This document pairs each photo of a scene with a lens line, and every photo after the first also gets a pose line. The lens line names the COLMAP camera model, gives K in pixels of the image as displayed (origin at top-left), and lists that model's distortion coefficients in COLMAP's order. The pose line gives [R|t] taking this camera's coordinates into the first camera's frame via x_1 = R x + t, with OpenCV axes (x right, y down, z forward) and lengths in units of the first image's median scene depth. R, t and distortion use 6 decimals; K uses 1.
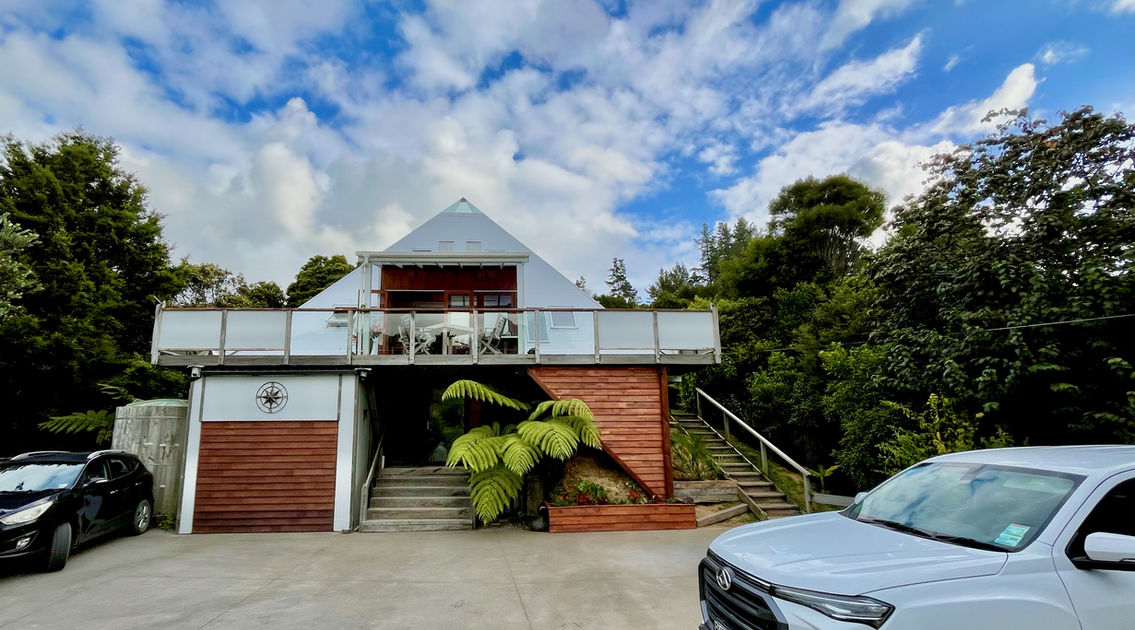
lens RADIAL K [[508.0, 0, 509.5], [0, 508.0, 346.8], [0, 0, 1]] dist [-0.000696, -0.000163]
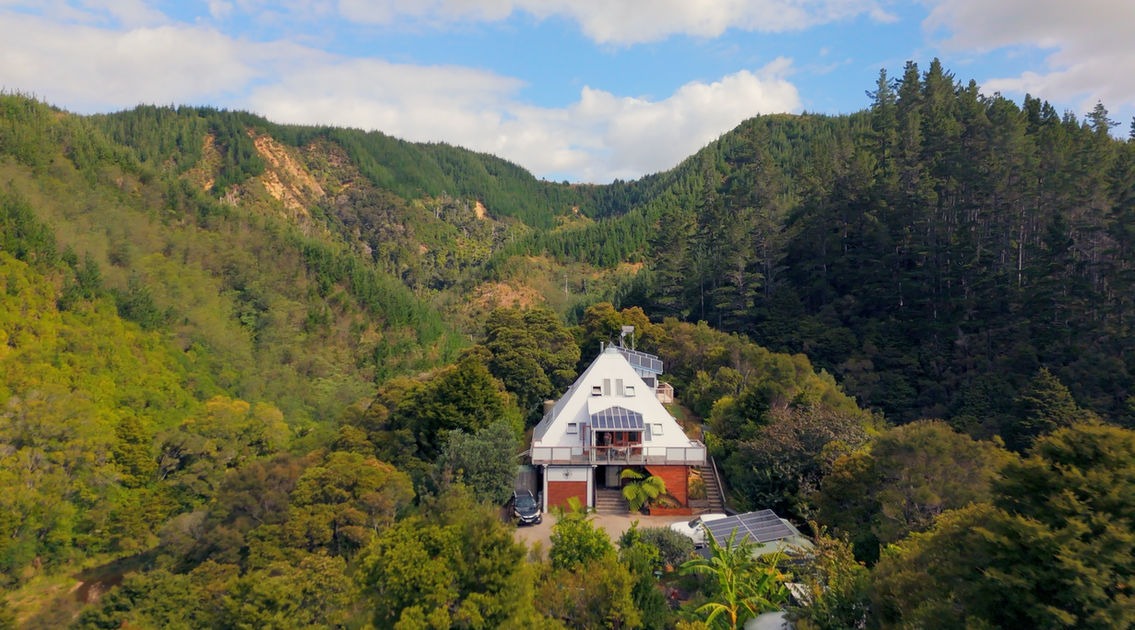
lens RADIAL K [[835.5, 0, 567.5], [0, 835.5, 315.0], [0, 0, 1]] dist [0.093275, -0.098647]
pose [[0.999275, 0.014667, -0.035120, -0.290643], [-0.007498, 0.980545, 0.196153, -2.013753], [0.037313, -0.195748, 0.979944, -4.210350]]
